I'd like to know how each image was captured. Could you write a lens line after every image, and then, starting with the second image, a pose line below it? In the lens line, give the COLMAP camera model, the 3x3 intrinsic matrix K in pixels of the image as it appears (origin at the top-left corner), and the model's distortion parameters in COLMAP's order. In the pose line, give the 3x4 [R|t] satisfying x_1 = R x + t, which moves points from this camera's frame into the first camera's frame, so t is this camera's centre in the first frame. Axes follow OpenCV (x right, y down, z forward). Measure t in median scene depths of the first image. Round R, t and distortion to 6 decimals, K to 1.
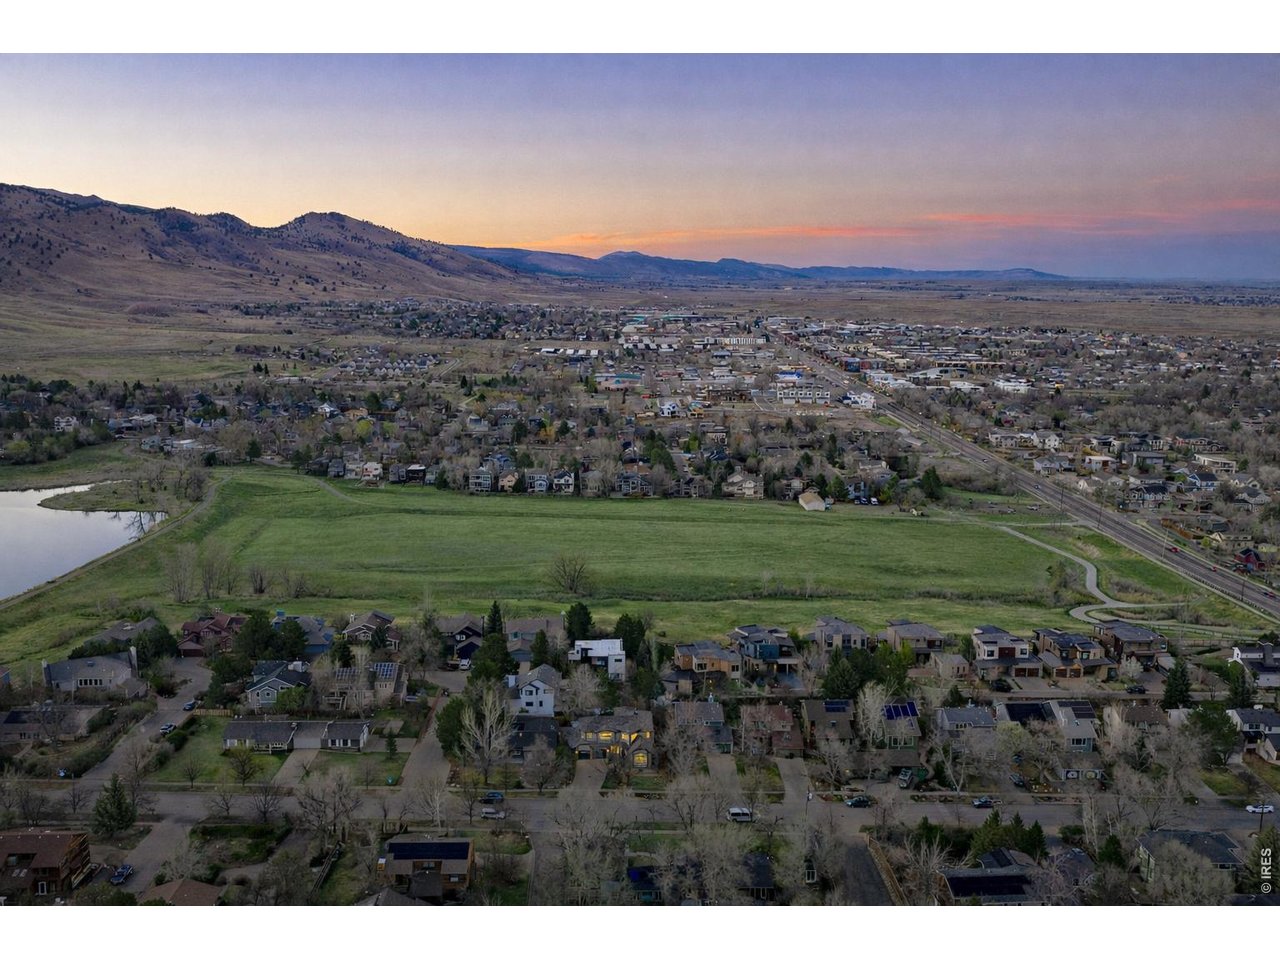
lens RADIAL K [[1192.4, 0, 640.0], [0, 1192.4, 480.0], [0, 0, 1]] dist [0.076136, -0.167486]
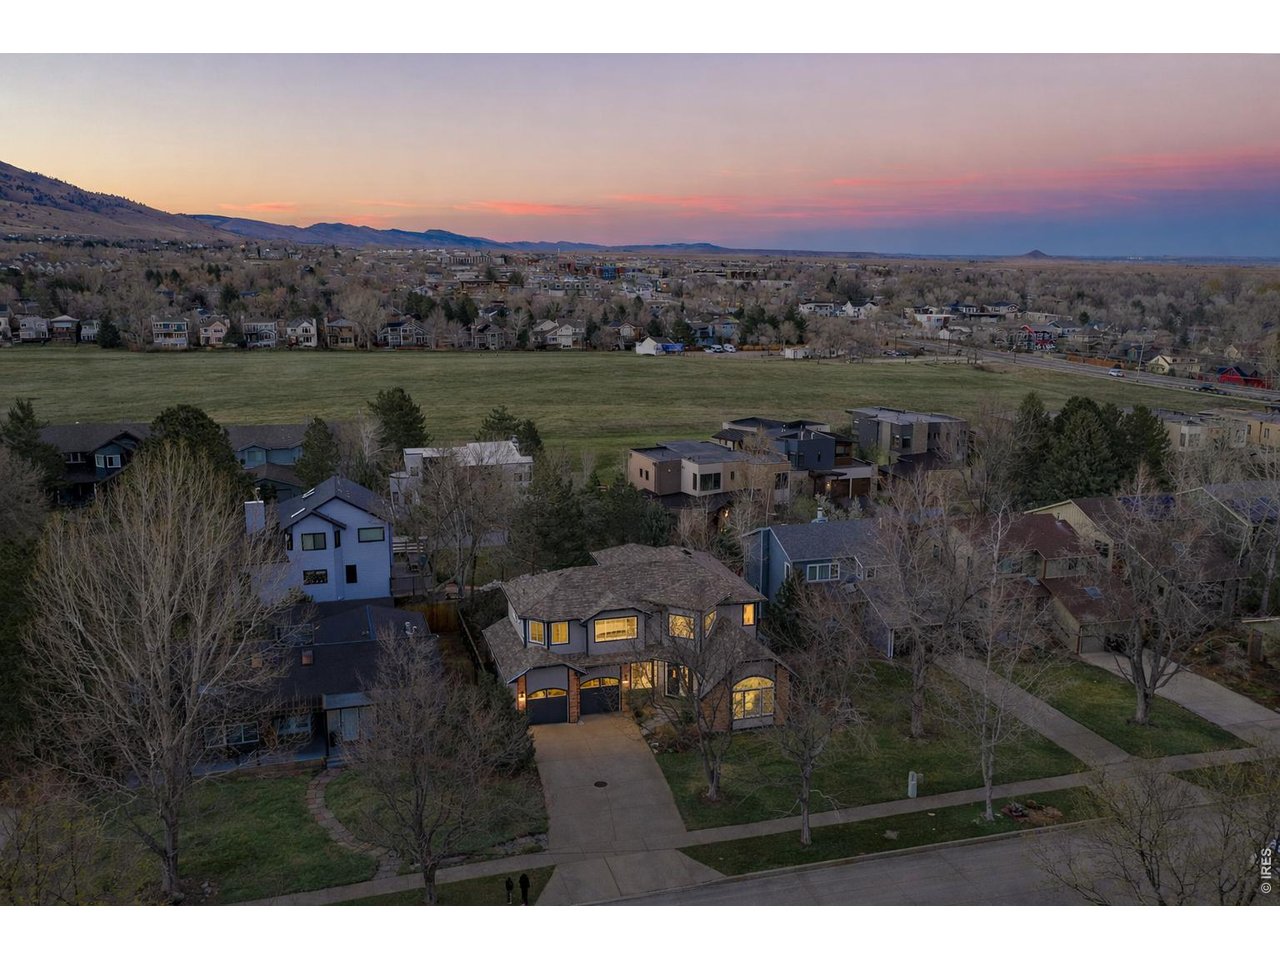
lens RADIAL K [[1192.4, 0, 640.0], [0, 1192.4, 480.0], [0, 0, 1]] dist [0.076136, -0.167486]
pose [[0.972726, -0.067018, 0.222064, -0.034317], [0.058159, 0.997237, 0.046205, 0.066820], [-0.224548, -0.032030, 0.973937, 0.291000]]
